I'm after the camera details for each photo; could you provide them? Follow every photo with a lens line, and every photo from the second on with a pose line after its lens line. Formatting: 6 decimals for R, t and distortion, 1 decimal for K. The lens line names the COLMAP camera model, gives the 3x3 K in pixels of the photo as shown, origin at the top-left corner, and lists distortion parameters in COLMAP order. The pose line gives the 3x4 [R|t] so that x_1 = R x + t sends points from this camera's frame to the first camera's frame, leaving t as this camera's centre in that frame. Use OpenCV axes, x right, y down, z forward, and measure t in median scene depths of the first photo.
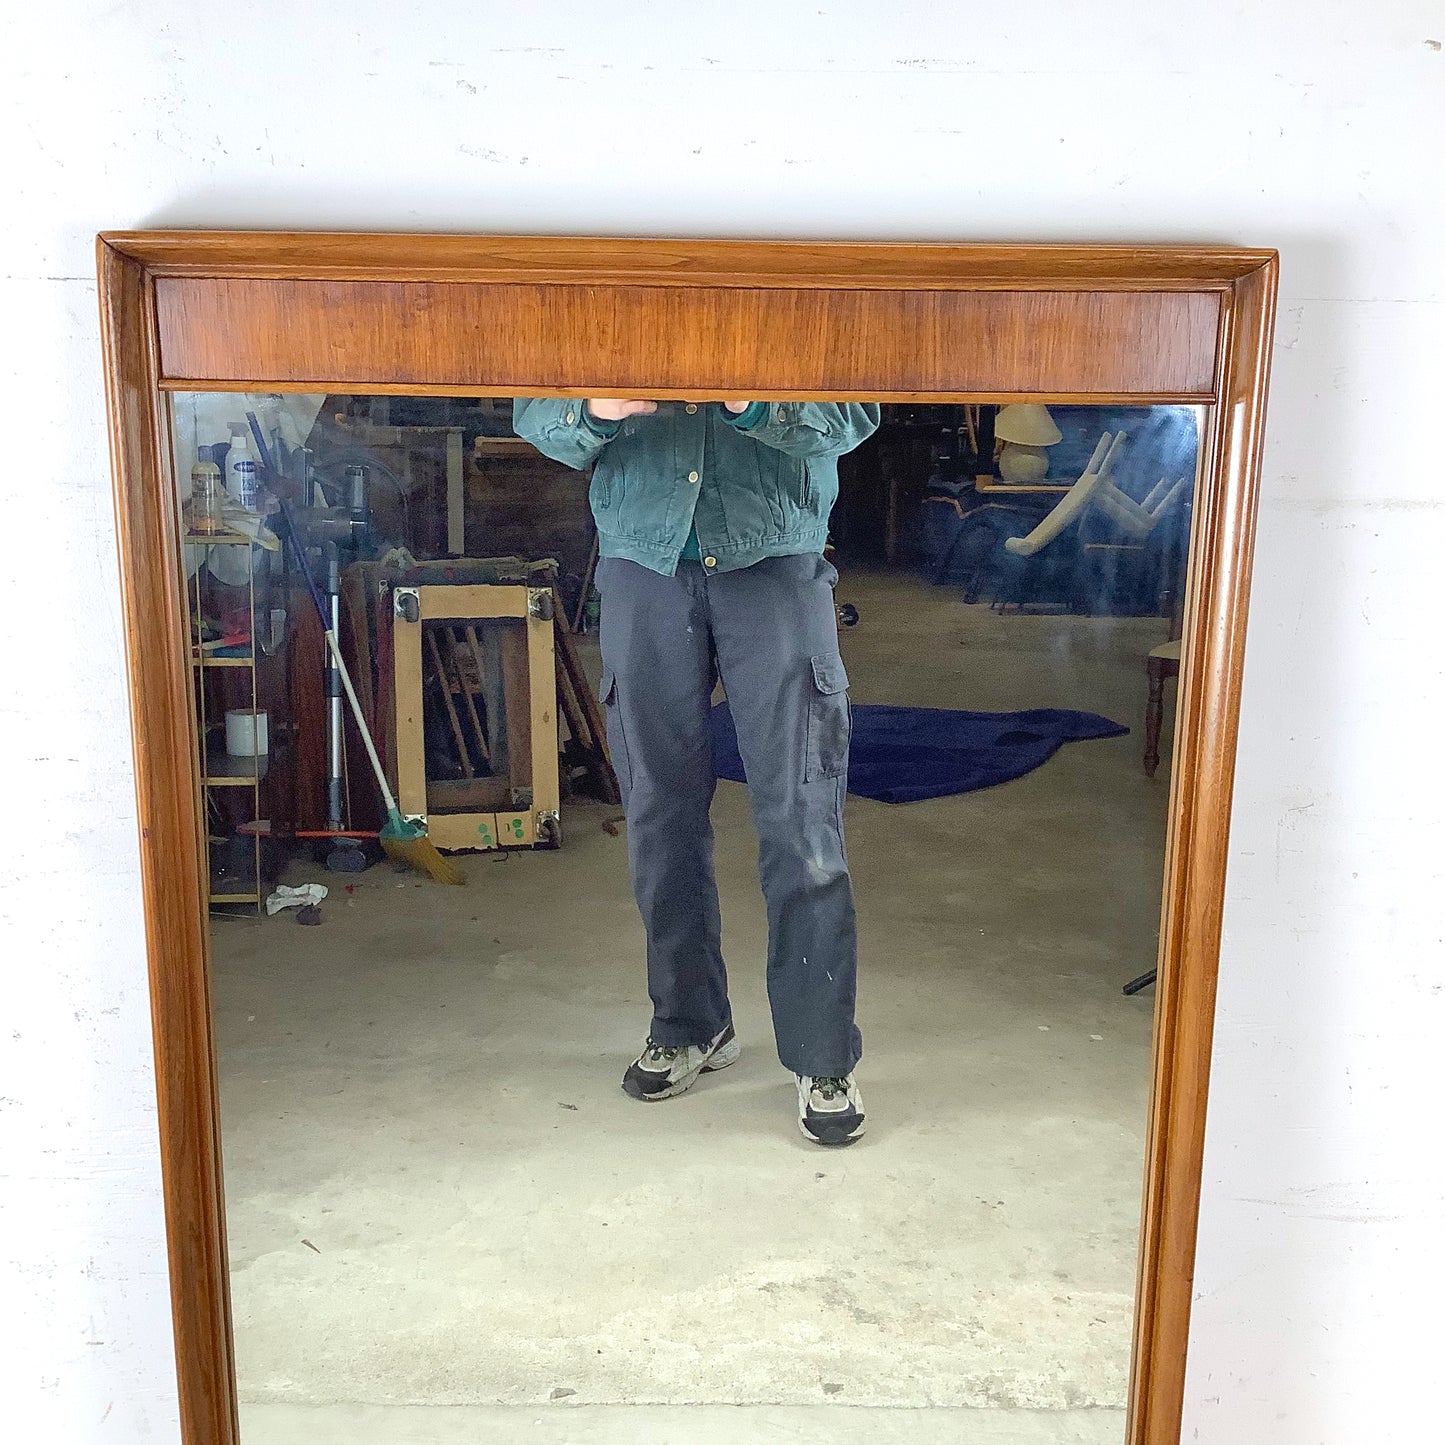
lens RADIAL K [[1694.4, 0, 704.3], [0, 1694.4, 705.0], [0, 0, 1]] dist [0.111491, -0.287530]
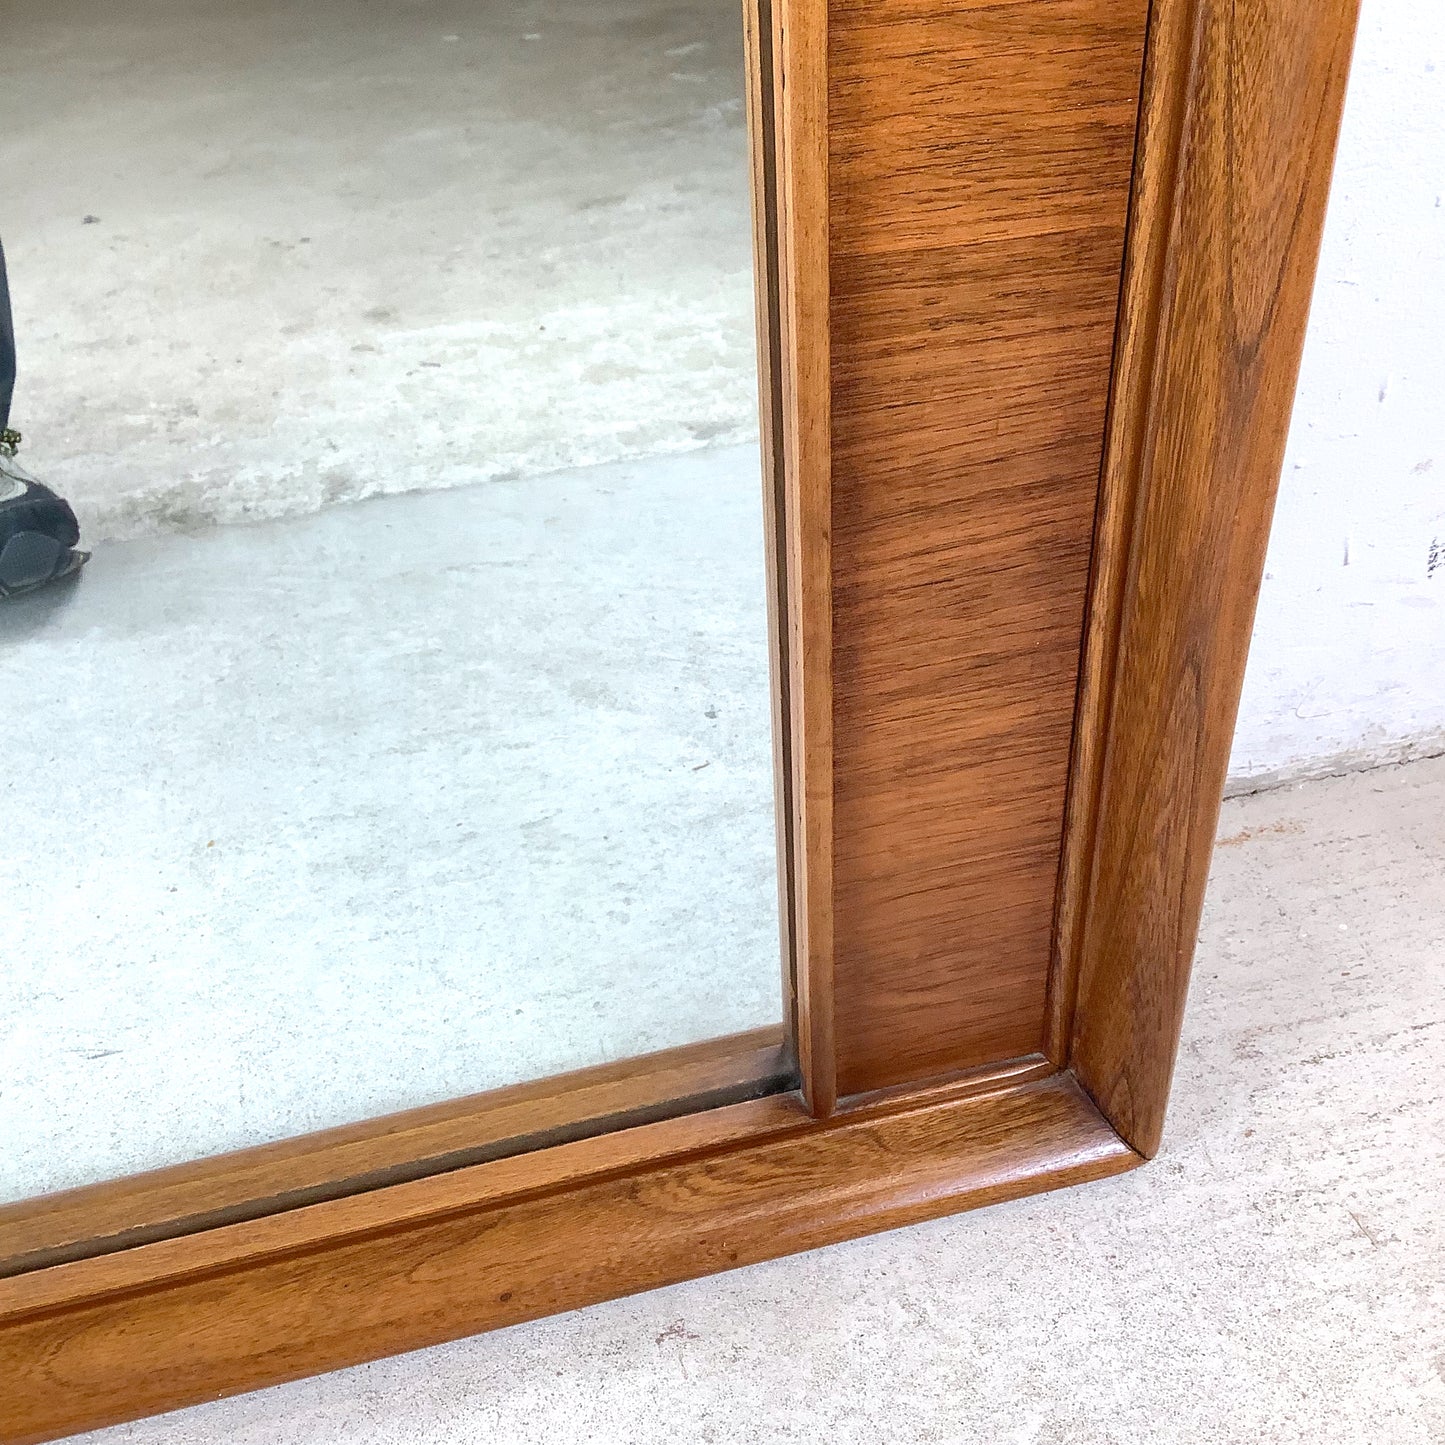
lens RADIAL K [[1734.3, 0, 746.7], [0, 1734.3, 757.8], [0, 0, 1]] dist [0.118311, -0.289969]
pose [[0.960653, -0.208579, 0.183411, 0.199824], [0.111219, 0.893969, 0.434109, 0.242500], [-0.254510, -0.396629, 0.881992, 0.445906]]
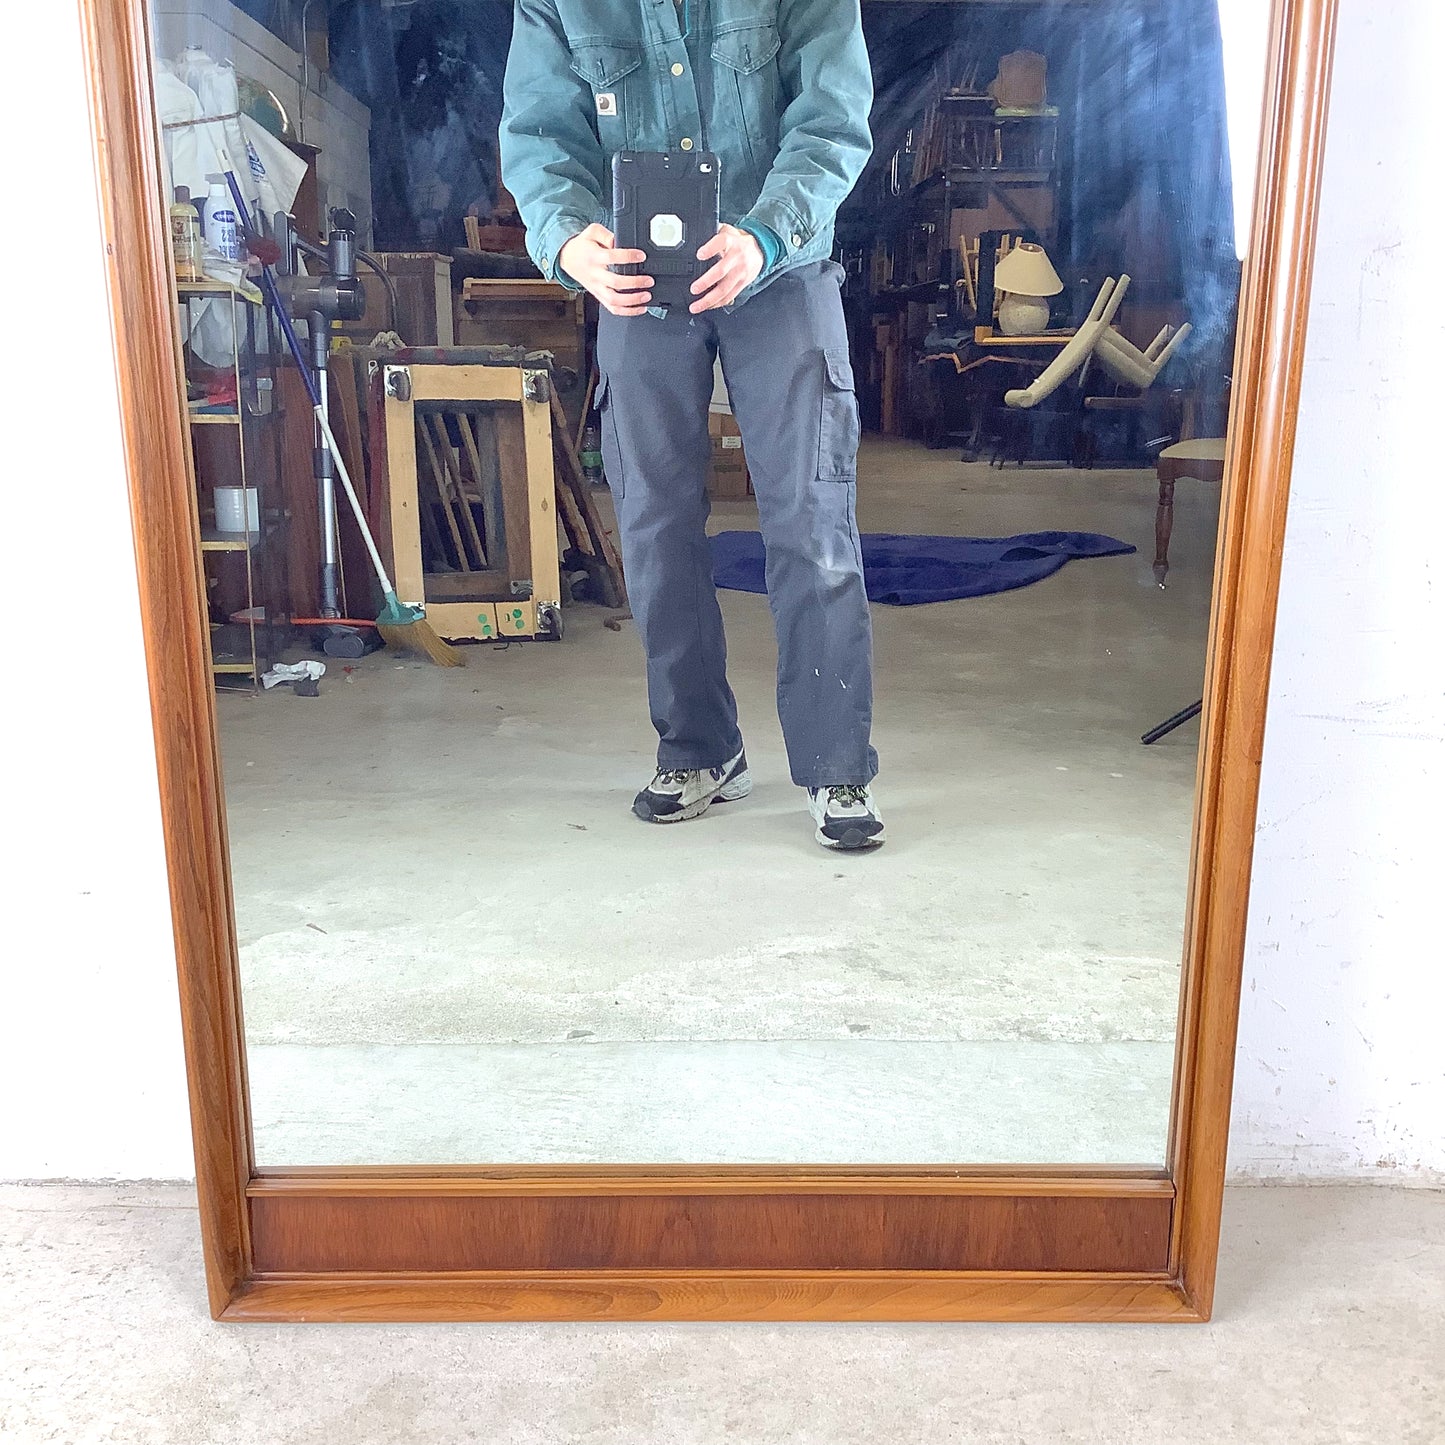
lens RADIAL K [[1696.0, 0, 700.6], [0, 1696.0, 738.4], [0, 0, 1]] dist [0.051742, -0.015419]
pose [[0.999937, -0.011158, -0.000762, -0.010955], [0.011184, 0.997099, 0.075294, 0.148707], [-0.000080, -0.075298, 0.997161, 0.050192]]
